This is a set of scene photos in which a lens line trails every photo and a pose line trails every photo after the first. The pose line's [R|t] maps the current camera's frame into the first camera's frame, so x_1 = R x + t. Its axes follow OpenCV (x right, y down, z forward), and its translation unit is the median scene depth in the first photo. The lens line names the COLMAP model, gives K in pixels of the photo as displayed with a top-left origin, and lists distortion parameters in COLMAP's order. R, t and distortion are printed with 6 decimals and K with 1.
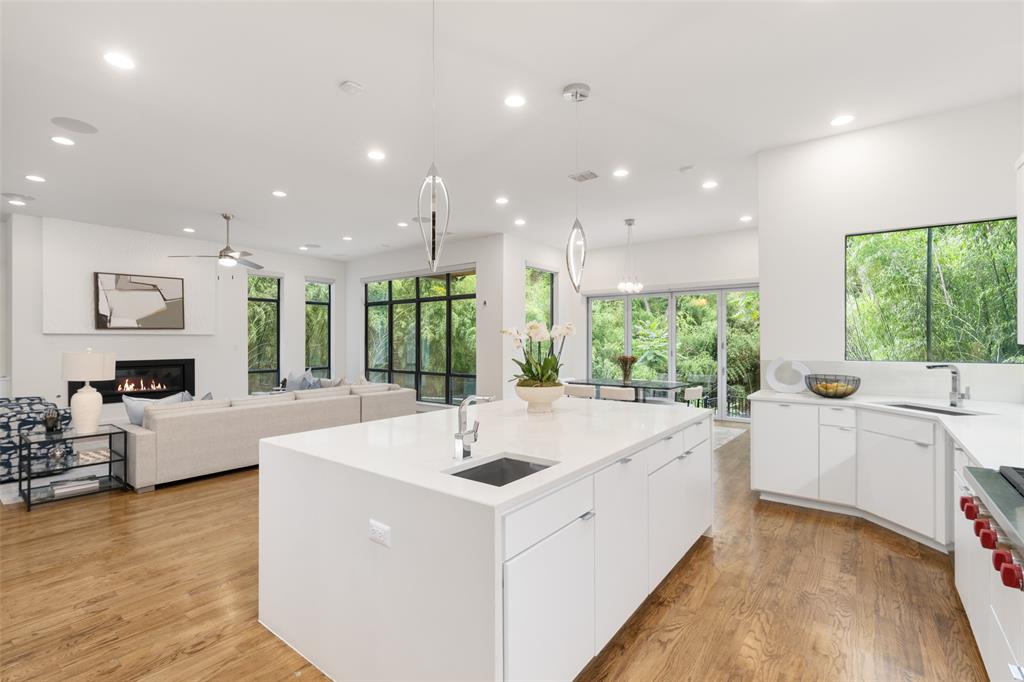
lens RADIAL K [[462.8, 0, 512.0], [0, 462.8, 341.0], [0, 0, 1]] dist [-0.001616, 0.000065]
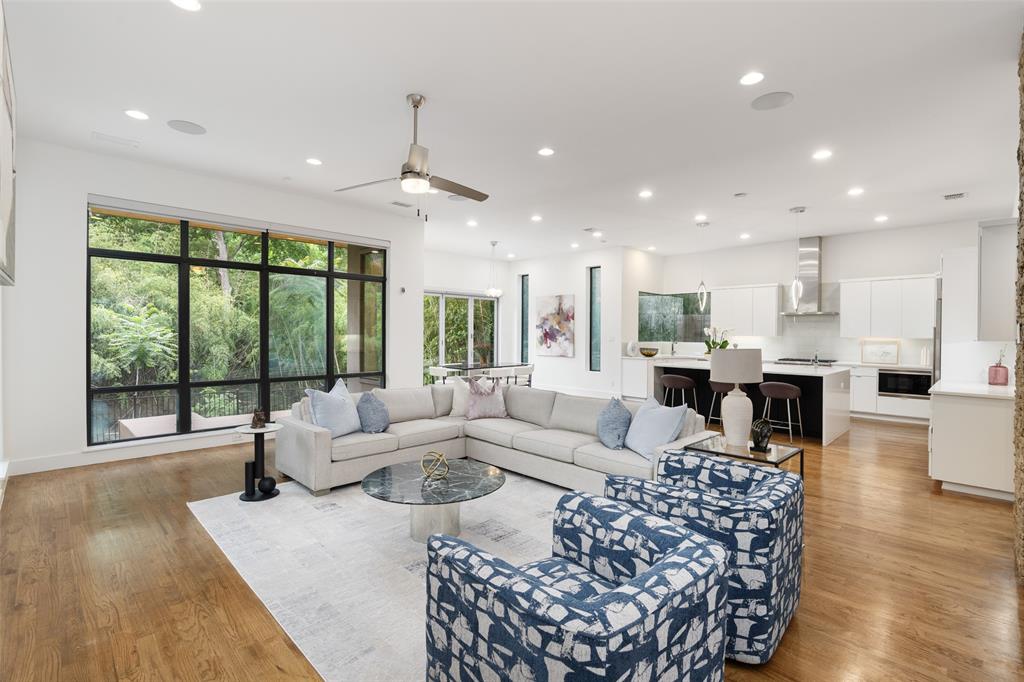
lens RADIAL K [[462.8, 0, 512.0], [0, 462.8, 341.0], [0, 0, 1]] dist [-0.001616, 0.000065]
pose [[0.133322, -0.014827, 0.990962, -0.886640], [-0.008146, 0.999838, 0.016055, 0.000894], [-0.991039, -0.010213, 0.133179, 0.640350]]
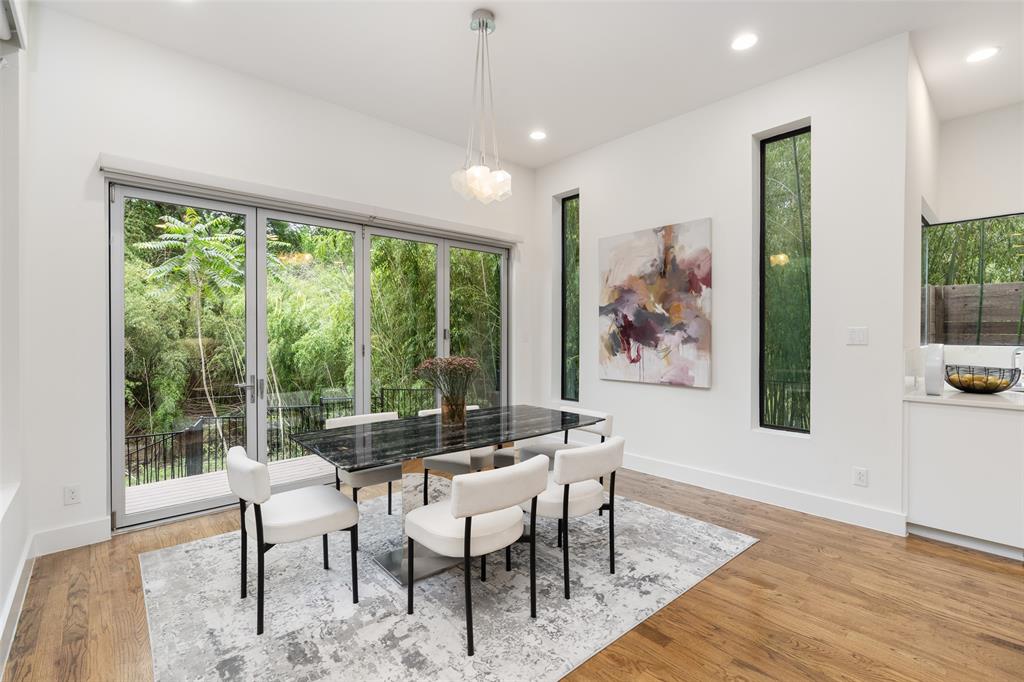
lens RADIAL K [[462.8, 0, 512.0], [0, 462.8, 341.0], [0, 0, 1]] dist [-0.001616, 0.000065]
pose [[0.184060, -0.011272, 0.982850, -0.110725], [-0.001603, 0.999929, 0.011768, 0.010803], [-0.982914, -0.003742, 0.184029, 0.750881]]
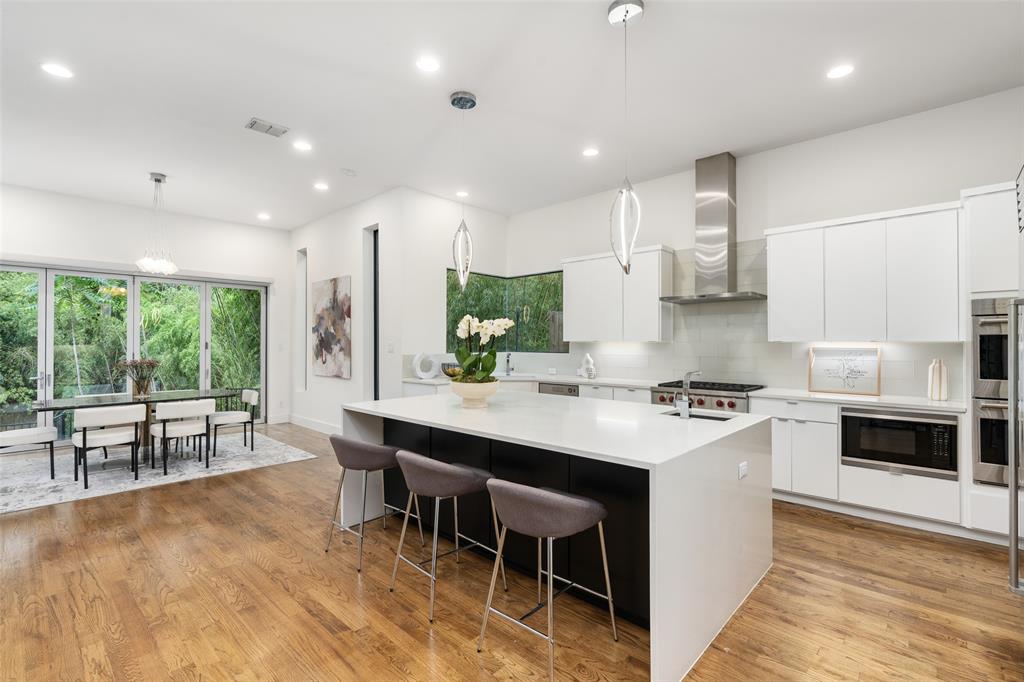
lens RADIAL K [[462.8, 0, 512.0], [0, 462.8, 341.0], [0, 0, 1]] dist [-0.001616, 0.000065]
pose [[0.098304, 0.004729, 0.995145, -0.347120], [-0.001706, 0.999988, -0.004583, 0.004264], [-0.995155, -0.001247, 0.098311, 0.307140]]
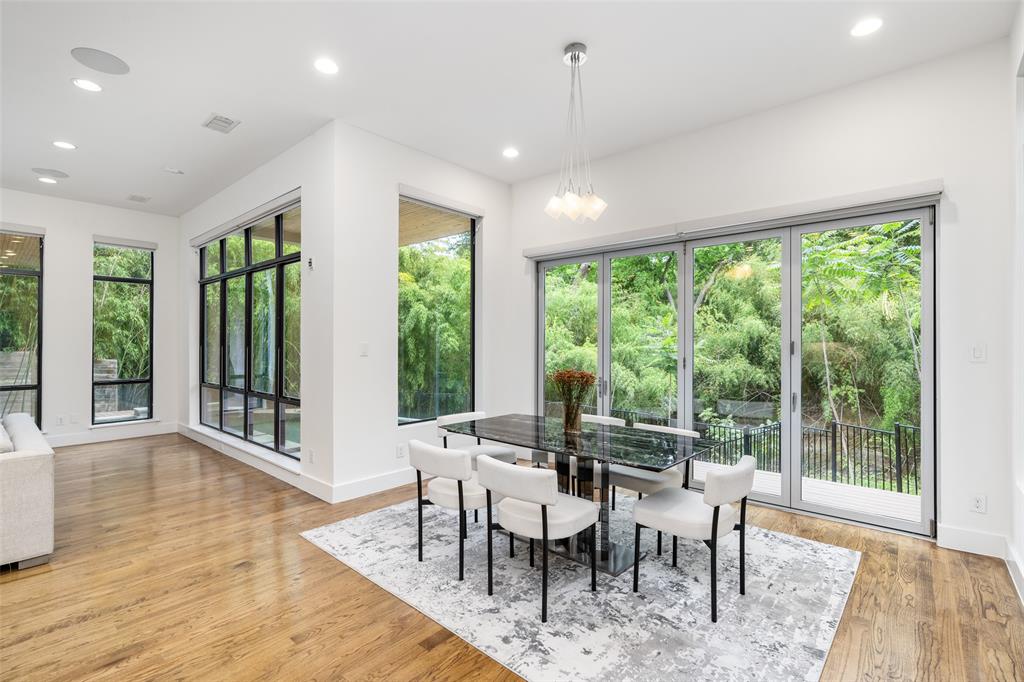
lens RADIAL K [[462.8, 0, 512.0], [0, 462.8, 341.0], [0, 0, 1]] dist [-0.001616, 0.000065]
pose [[0.998524, 0.003180, -0.054211, 0.182055], [-0.003192, 0.999995, -0.000140, 0.003649], [0.054211, 0.000313, 0.998529, 0.481839]]
